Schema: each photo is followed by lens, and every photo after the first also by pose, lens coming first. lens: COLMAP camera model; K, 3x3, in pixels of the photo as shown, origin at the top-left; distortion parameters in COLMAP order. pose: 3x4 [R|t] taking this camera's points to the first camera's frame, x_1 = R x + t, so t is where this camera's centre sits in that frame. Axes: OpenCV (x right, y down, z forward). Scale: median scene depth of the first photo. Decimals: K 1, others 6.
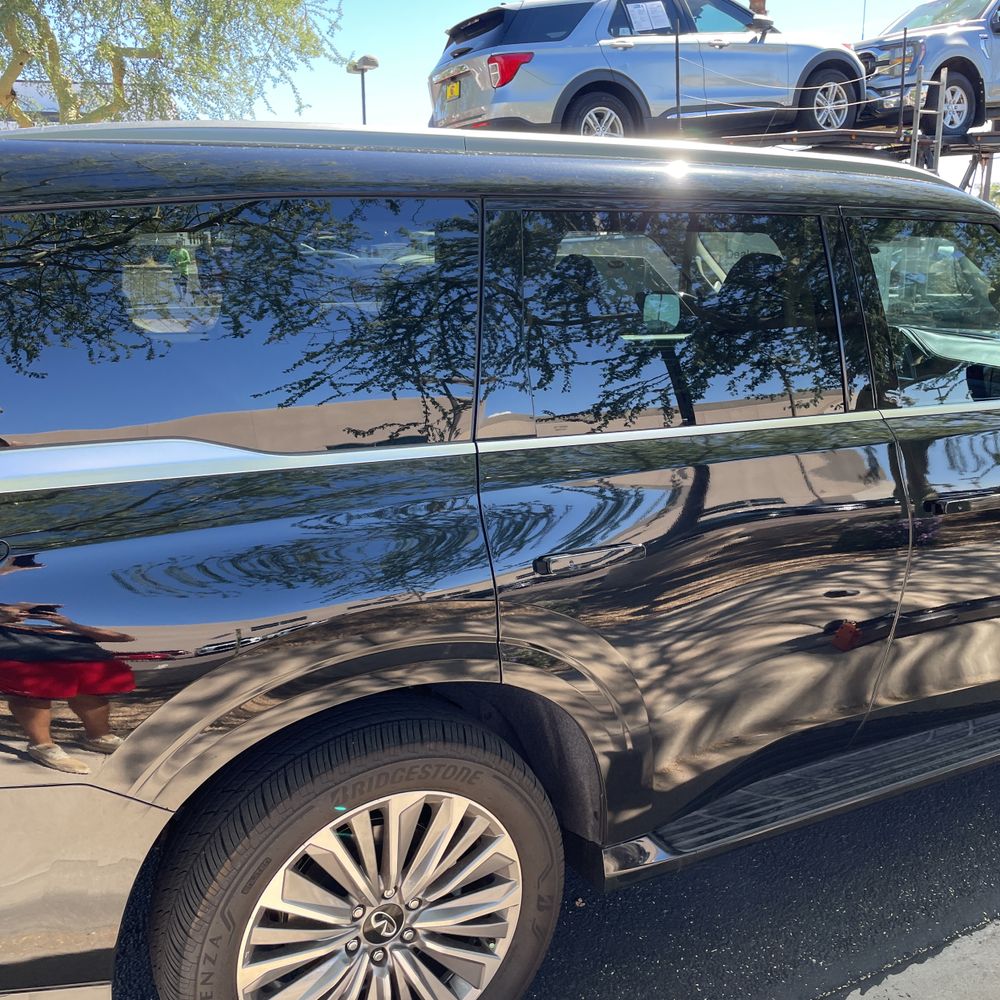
lens RADIAL K [[1024.1, 0, 512.8], [0, 1024.1, 492.1], [0, 0, 1]] dist [0.086320, -0.132311]
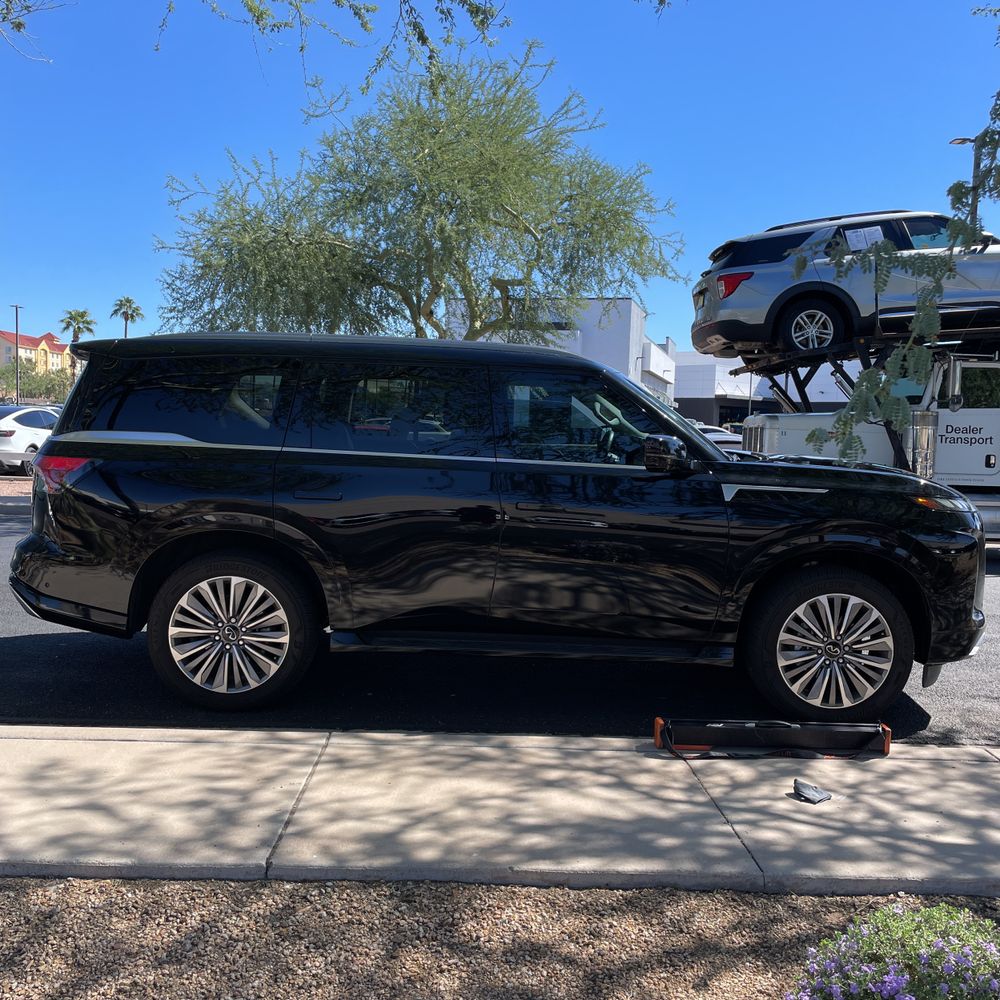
lens RADIAL K [[1031.9, 0, 500.0], [0, 1031.9, 500.0], [0, 0, 1]] dist [0.099012, -0.159412]
pose [[0.889328, 0.057923, -0.453586, 1.569646], [-0.136696, 0.980261, -0.142835, 0.363451], [0.436359, 0.189030, 0.879692, -0.996072]]
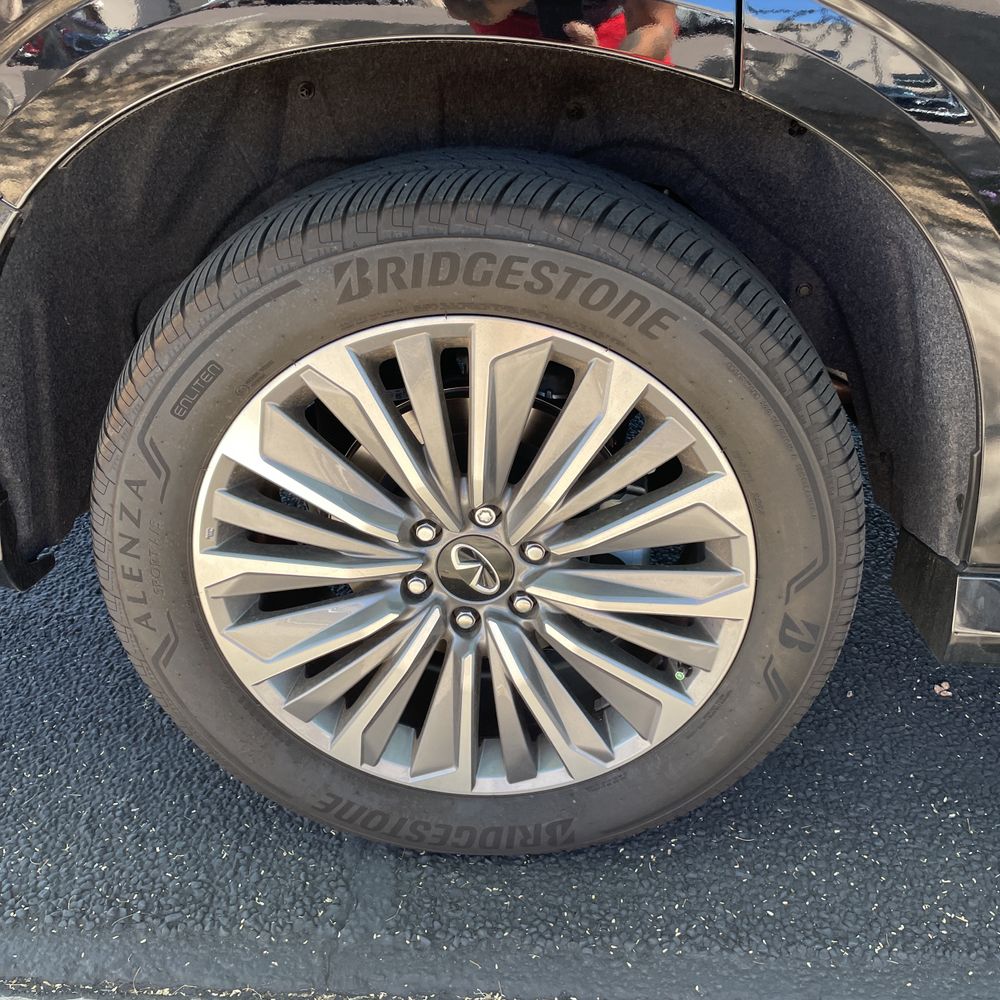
lens RADIAL K [[1010.8, 0, 509.3], [0, 1010.8, 494.5], [0, 0, 1]] dist [0.093334, -0.139246]
pose [[0.850640, 0.234209, -0.470700, 0.133326], [-0.121532, 0.958641, 0.257367, 0.233104], [0.511510, -0.161722, 0.843922, 0.549743]]
